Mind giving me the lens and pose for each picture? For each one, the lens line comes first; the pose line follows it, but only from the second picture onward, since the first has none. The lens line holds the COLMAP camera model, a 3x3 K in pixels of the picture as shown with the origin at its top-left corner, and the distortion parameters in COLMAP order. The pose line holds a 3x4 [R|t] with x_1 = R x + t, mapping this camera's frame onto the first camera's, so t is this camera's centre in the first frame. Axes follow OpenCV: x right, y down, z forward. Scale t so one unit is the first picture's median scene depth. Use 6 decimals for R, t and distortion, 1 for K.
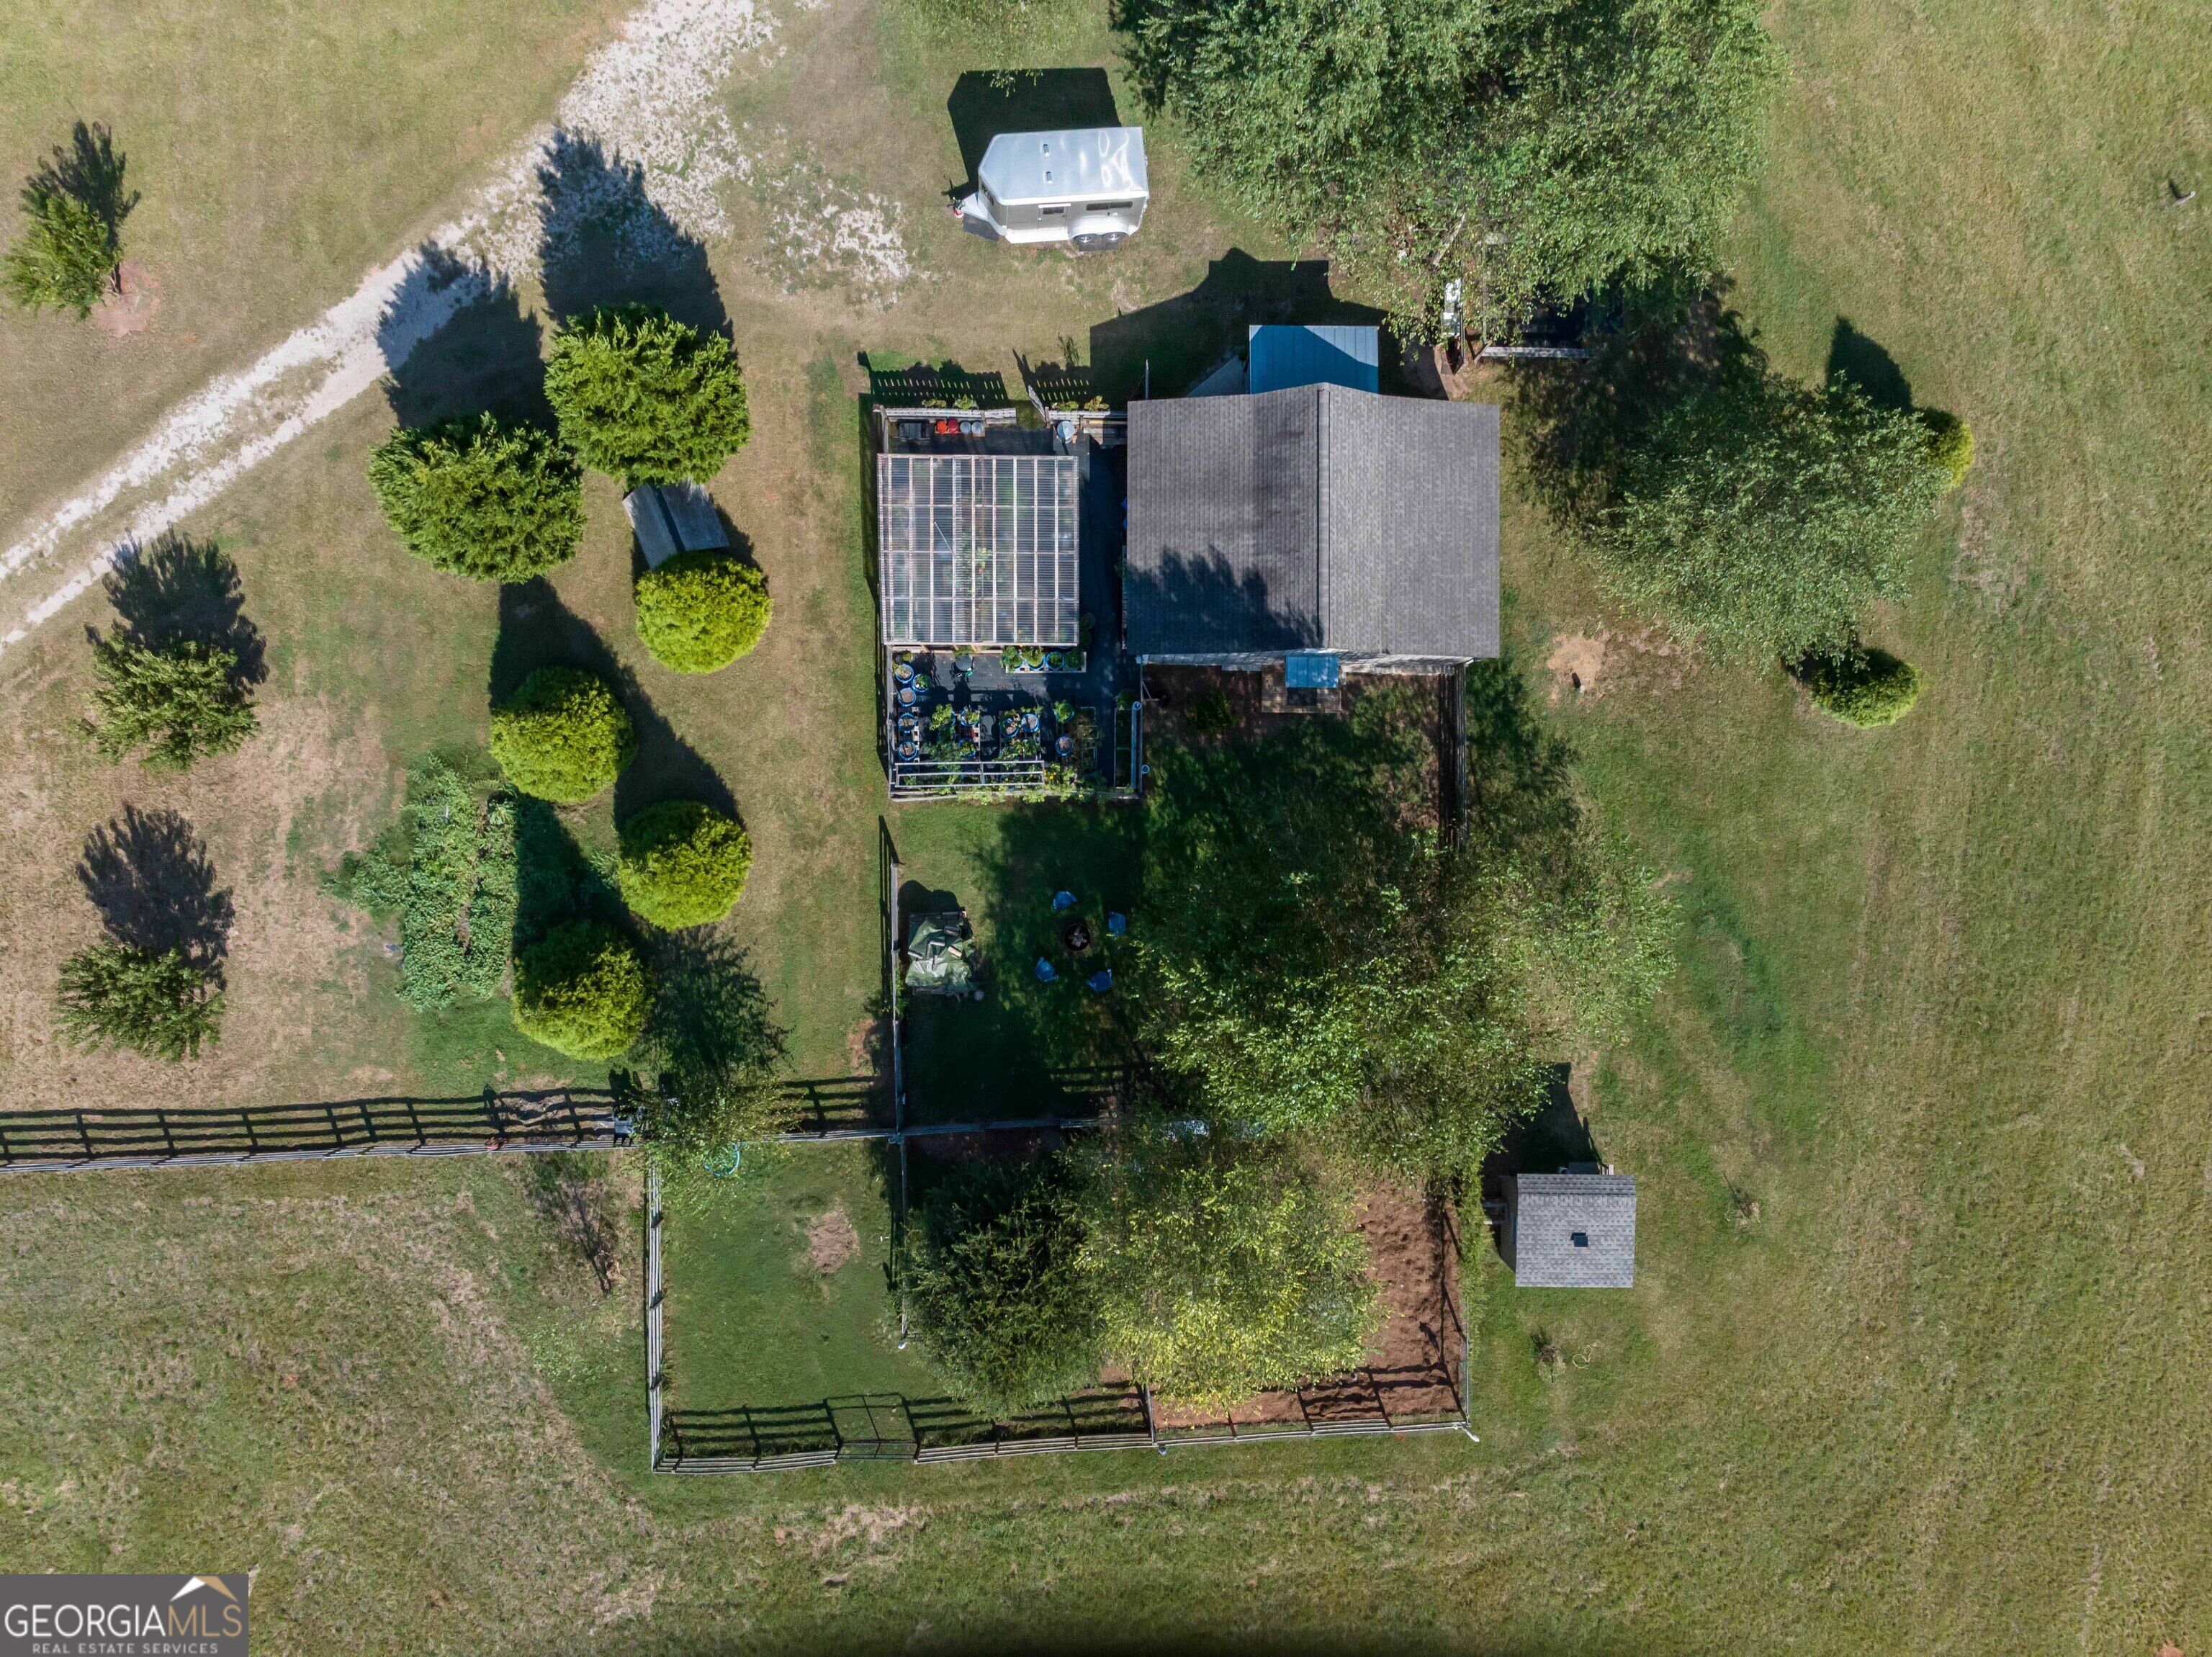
lens RADIAL K [[1552.2, 0, 1113.5], [0, 1552.2, 835.3], [0, 0, 1]] dist [-0.034451, 0.019470]
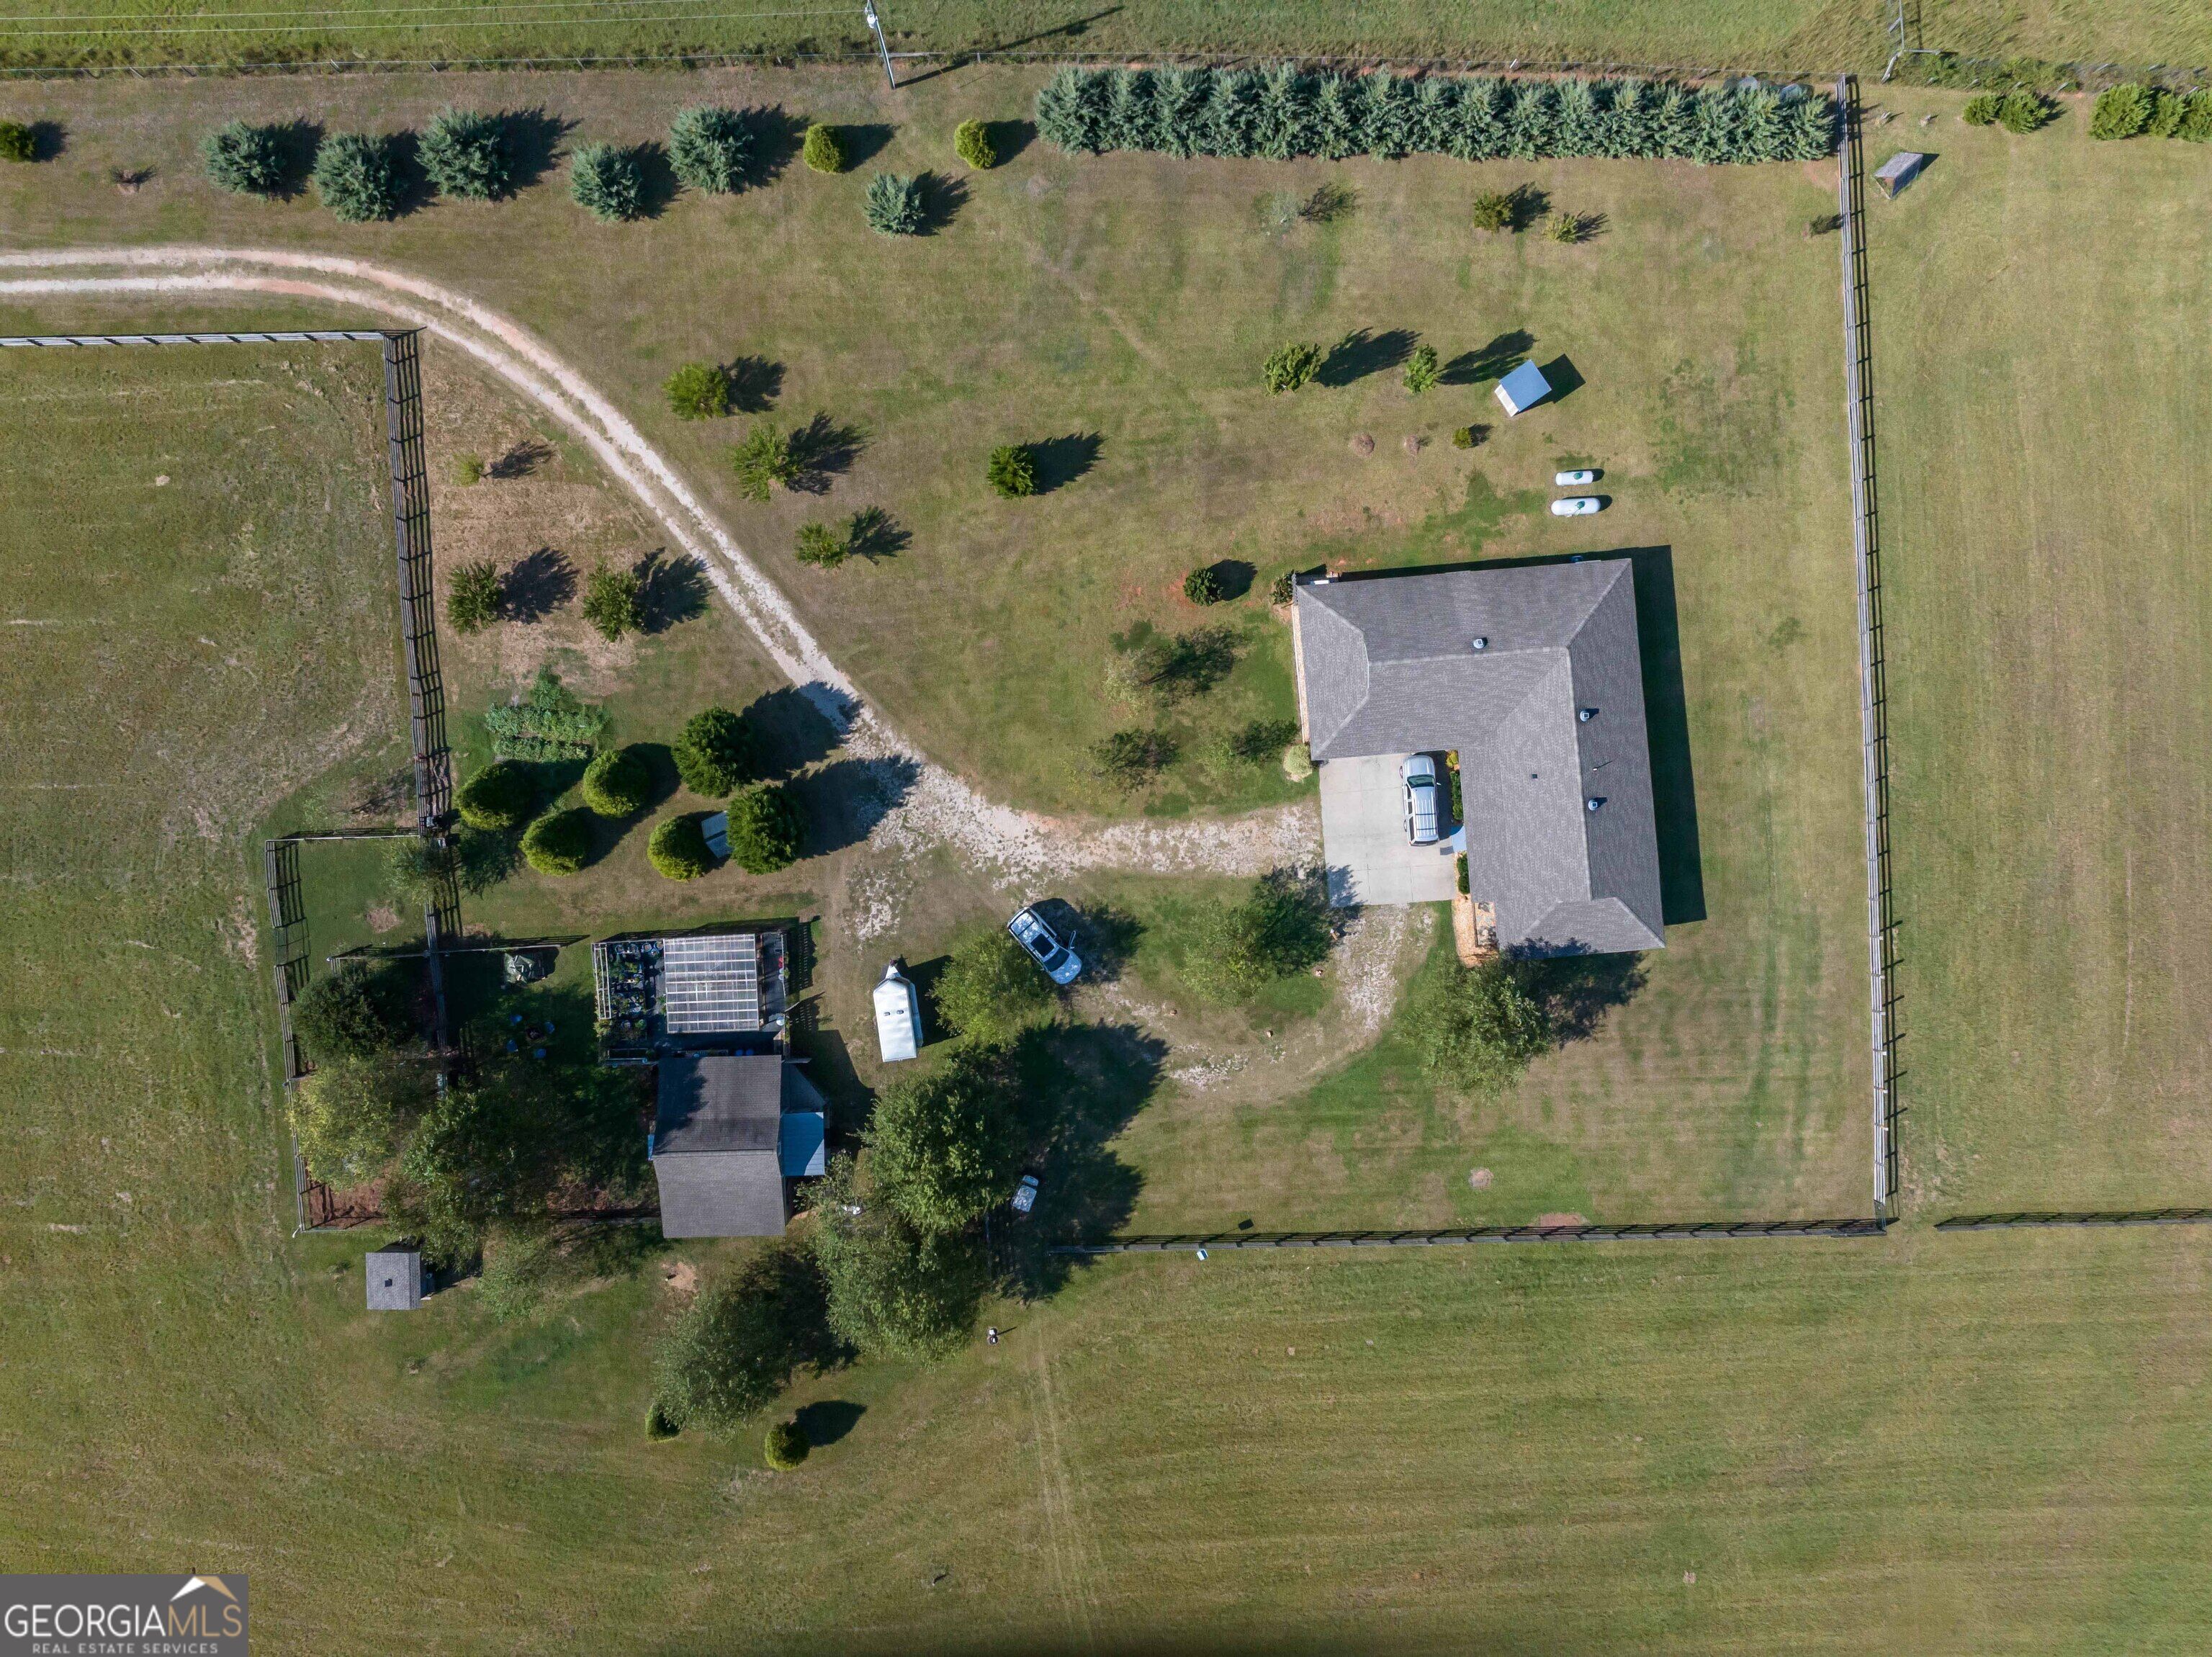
lens RADIAL K [[1552.2, 0, 1062.1], [0, 1552.2, 835.6], [0, 0, 1]] dist [-0.034451, 0.019470]
pose [[0.031711, 0.999426, -0.011926, -0.240799], [-0.999423, 0.031852, 0.011781, -0.669929], [0.012154, 0.011545, 0.999859, -1.041800]]
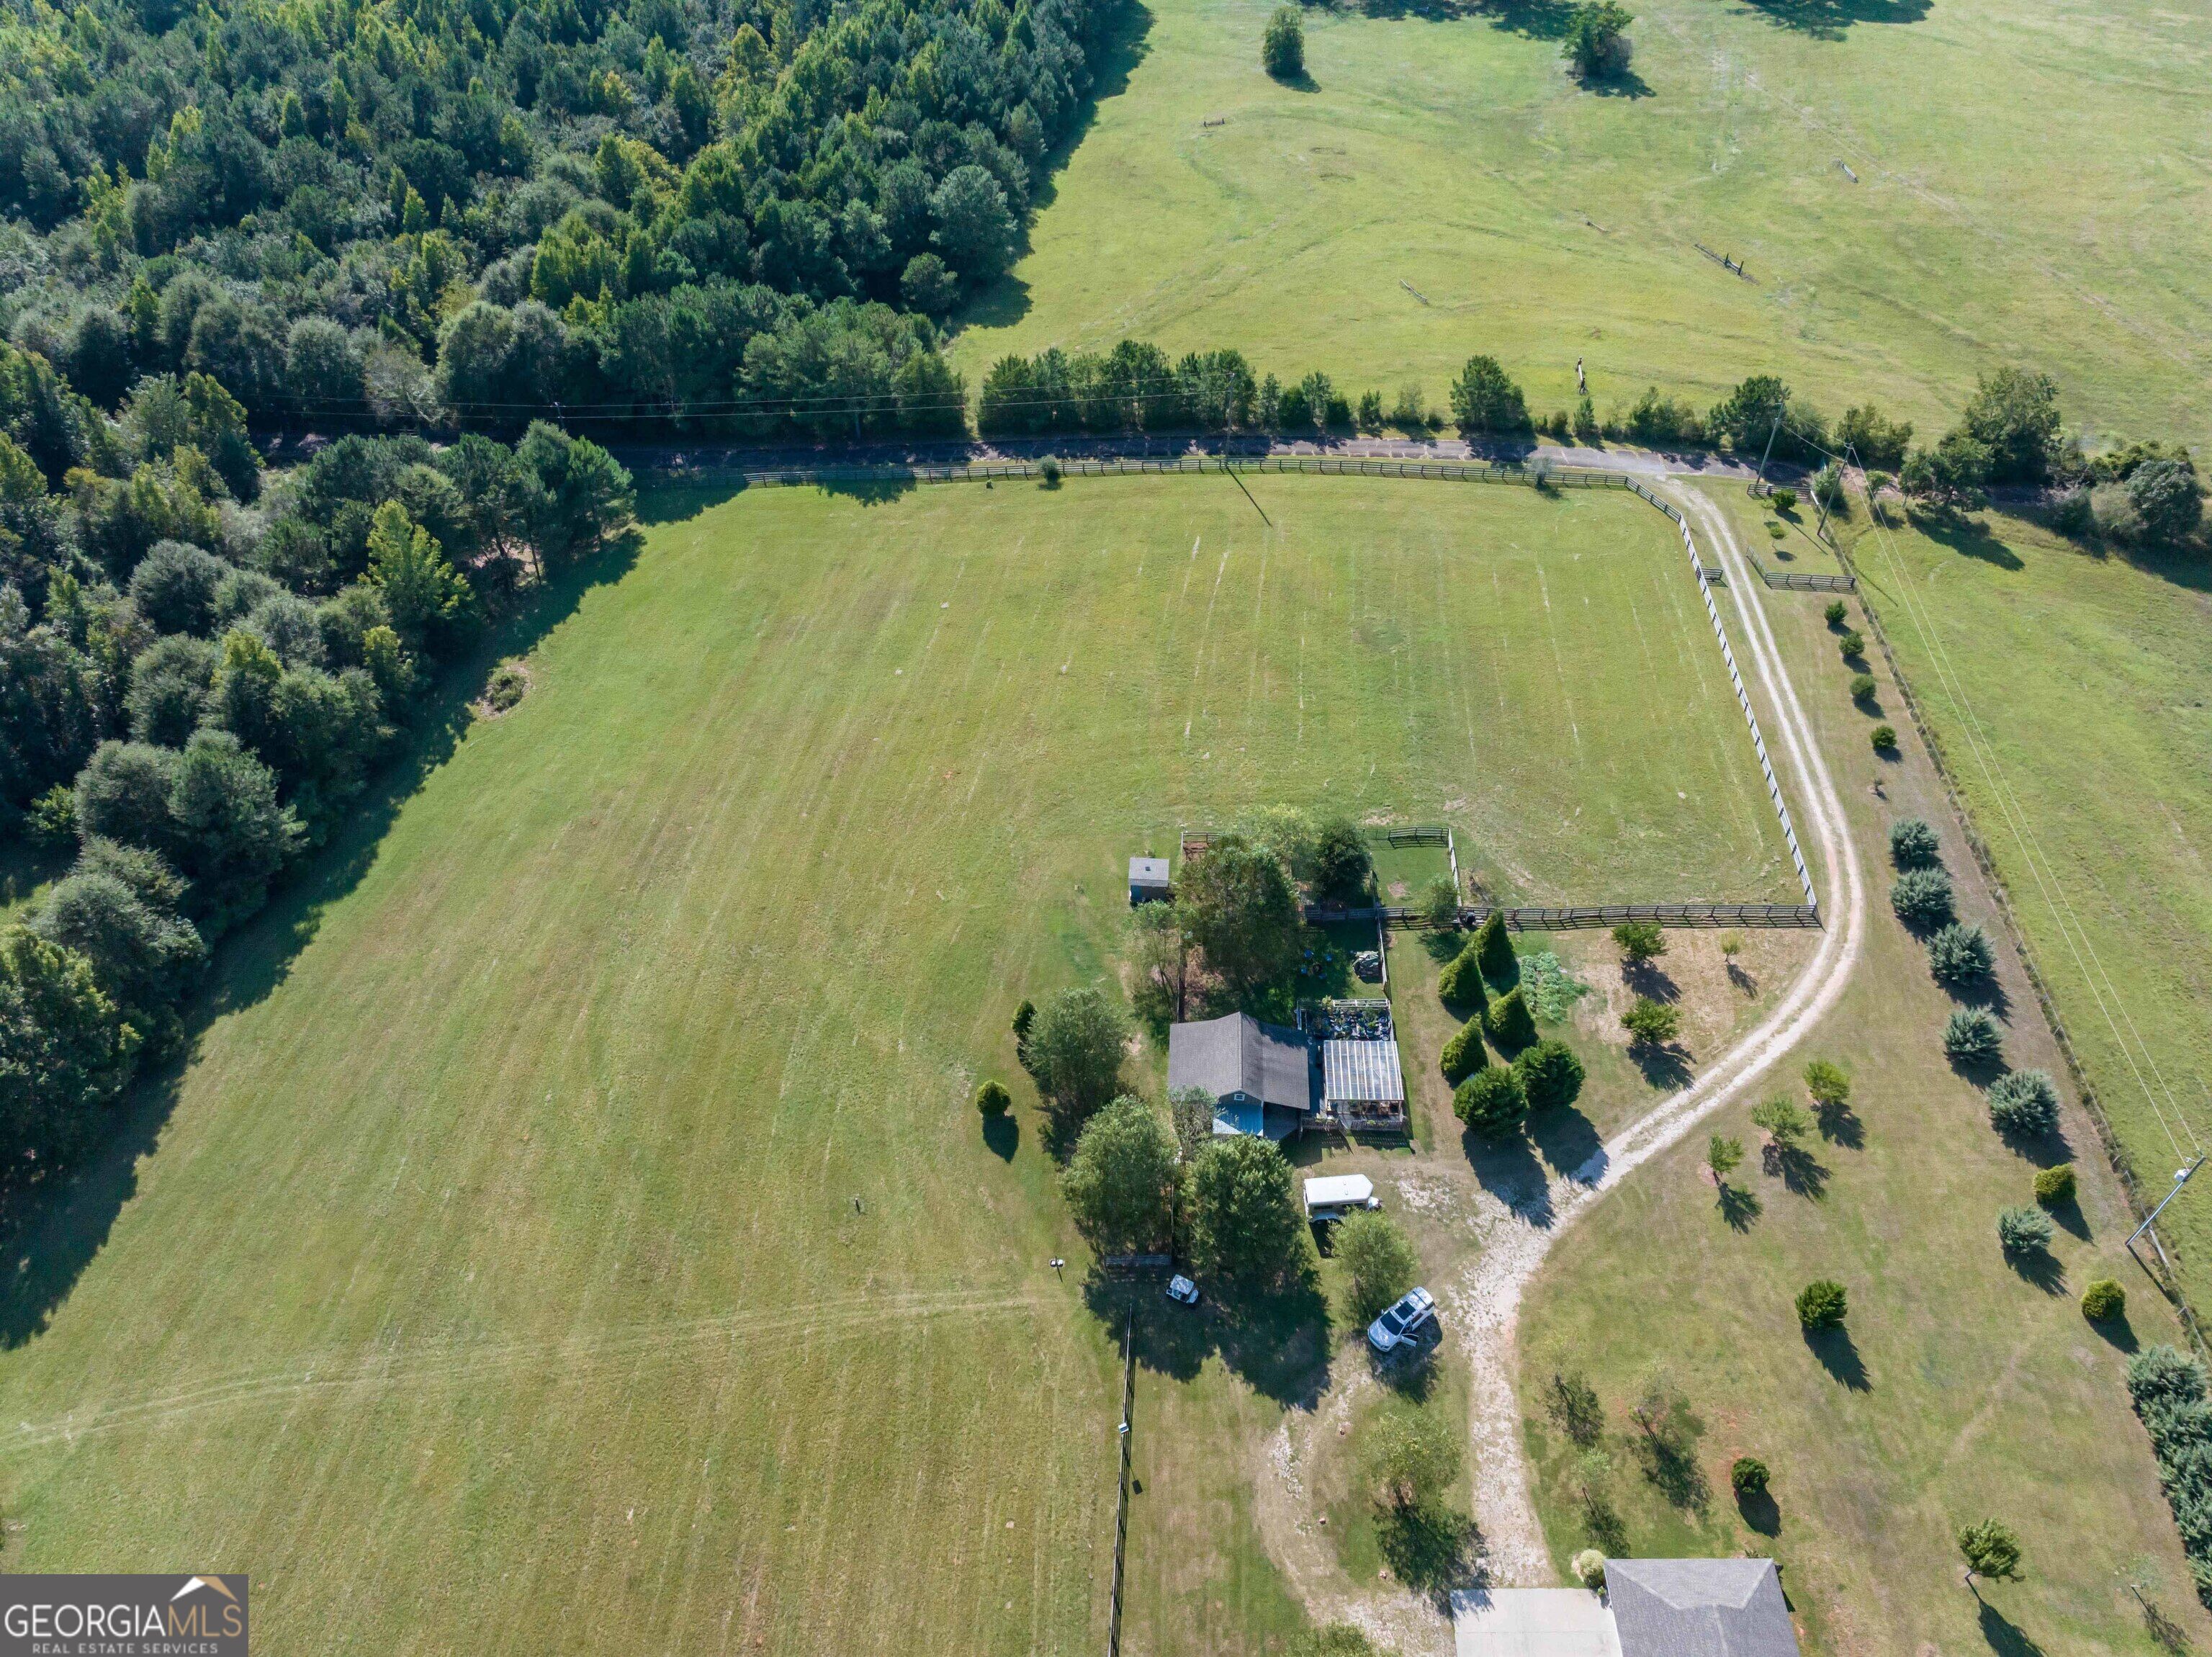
lens RADIAL K [[1552.2, 0, 1105.7], [0, 1552.2, 831.2], [0, 0, 1]] dist [-0.034451, 0.019470]
pose [[-0.998636, -0.045275, 0.026013, 0.298900], [0.050356, -0.703278, 0.709129, -1.778793], [-0.013811, 0.709472, 0.704599, -1.144280]]
